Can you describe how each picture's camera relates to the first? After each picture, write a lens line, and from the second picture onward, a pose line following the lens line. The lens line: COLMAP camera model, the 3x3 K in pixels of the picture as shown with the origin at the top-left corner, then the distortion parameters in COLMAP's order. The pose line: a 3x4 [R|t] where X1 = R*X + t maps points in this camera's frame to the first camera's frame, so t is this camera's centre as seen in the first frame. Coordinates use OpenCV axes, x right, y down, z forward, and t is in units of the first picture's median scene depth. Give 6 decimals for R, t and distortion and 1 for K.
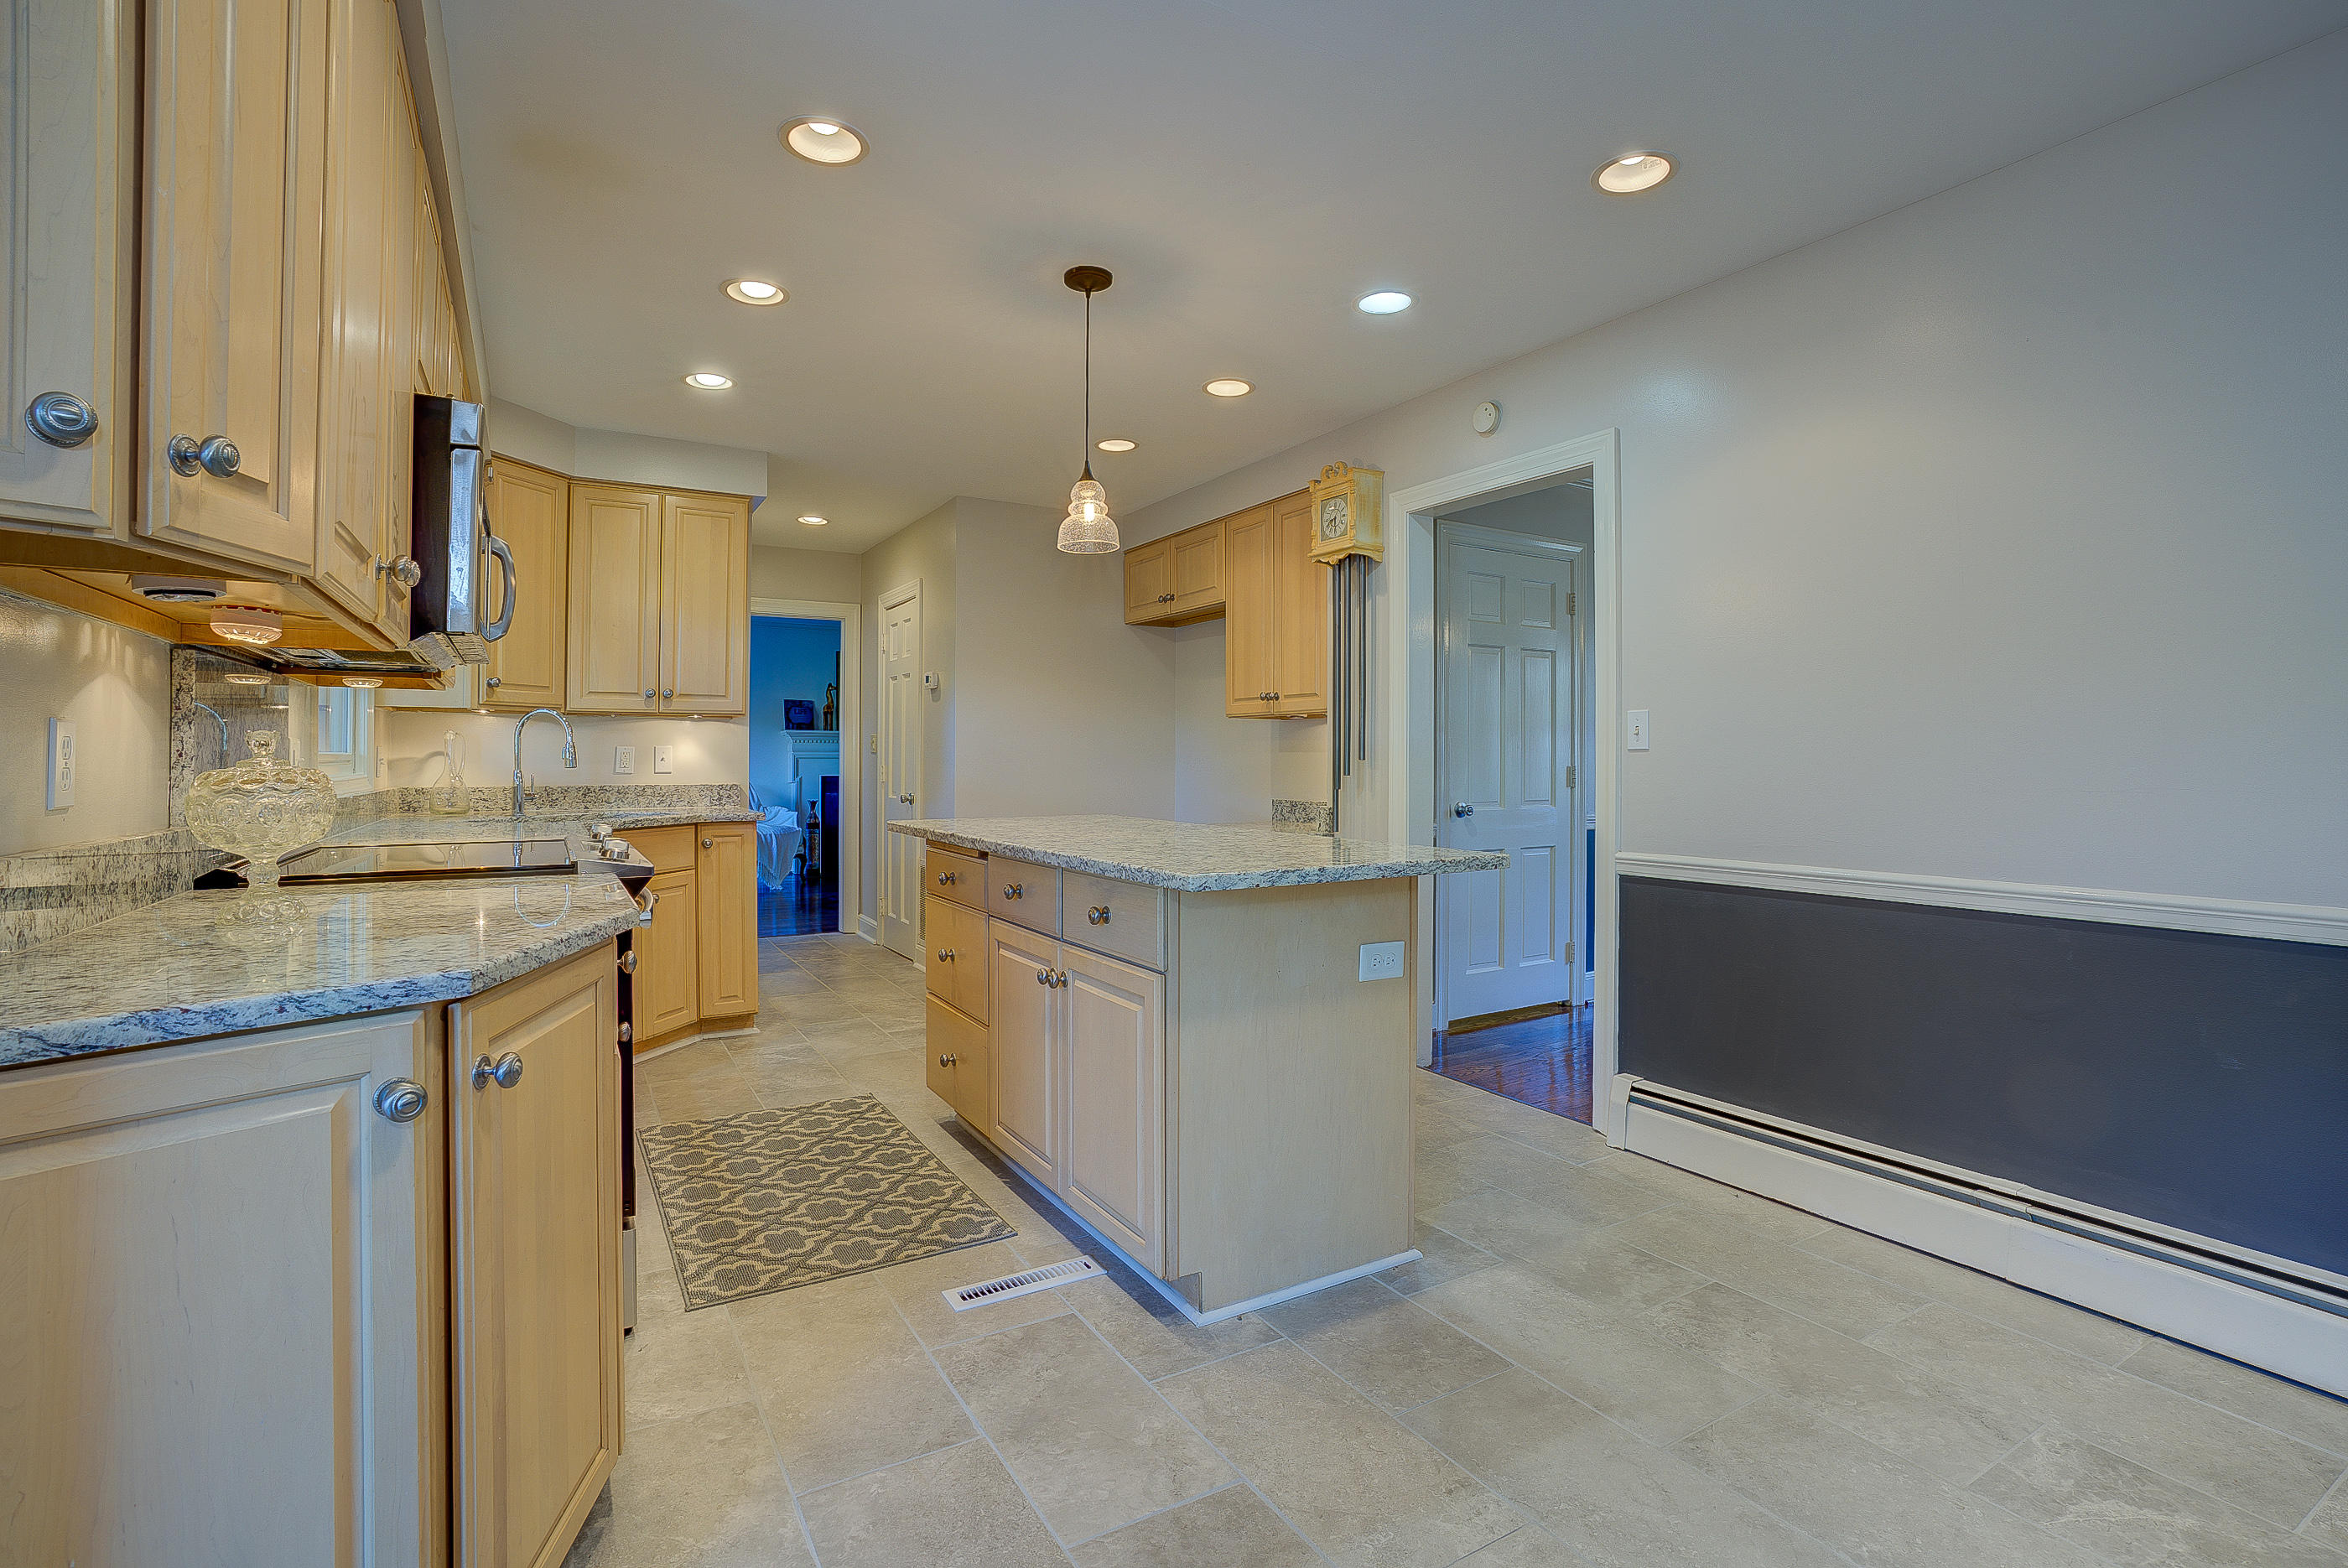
lens RADIAL K [[1079.7, 0, 1178.6], [0, 1079.7, 762.4], [0, 0, 1]] dist [-0.051629, 0.000990]
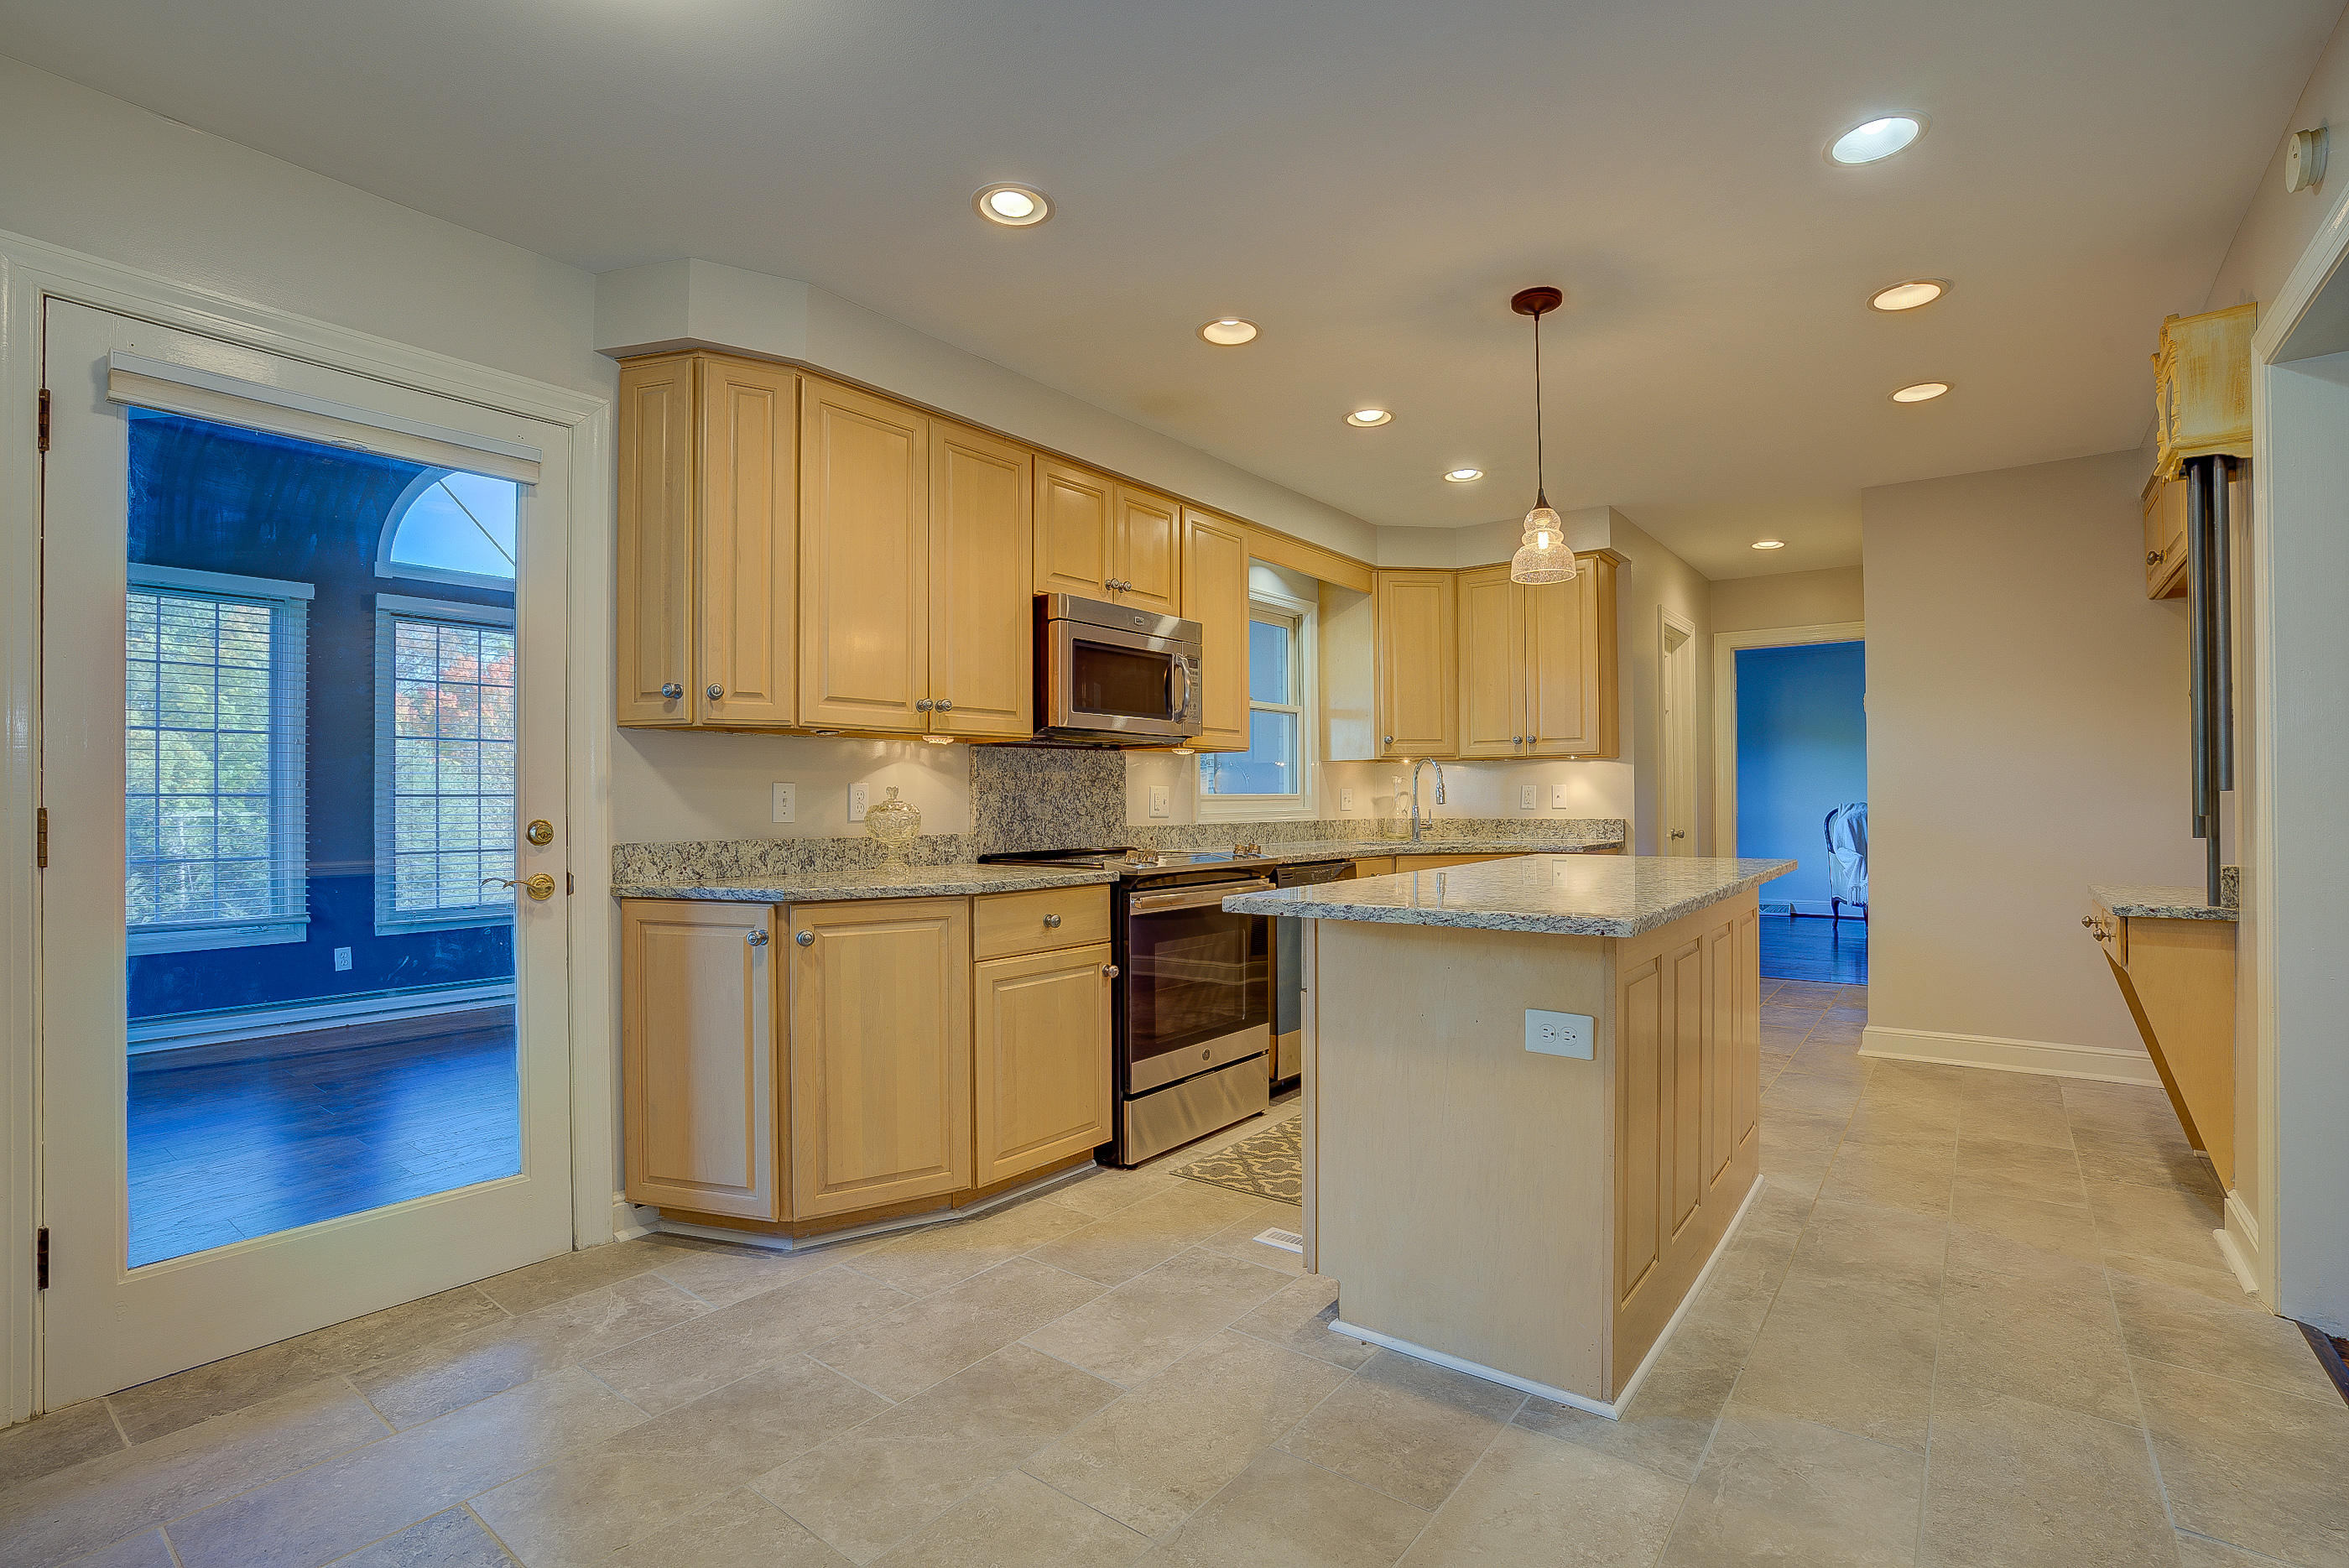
lens RADIAL K [[1080.2, 0, 1186.3], [0, 1080.2, 802.0], [0, 0, 1]] dist [-0.051629, 0.000990]
pose [[0.376035, -0.003017, -0.926600, 0.837570], [0.006372, 0.999979, -0.000670, 0.002725], [0.926583, -0.005652, 0.376047, 0.412581]]
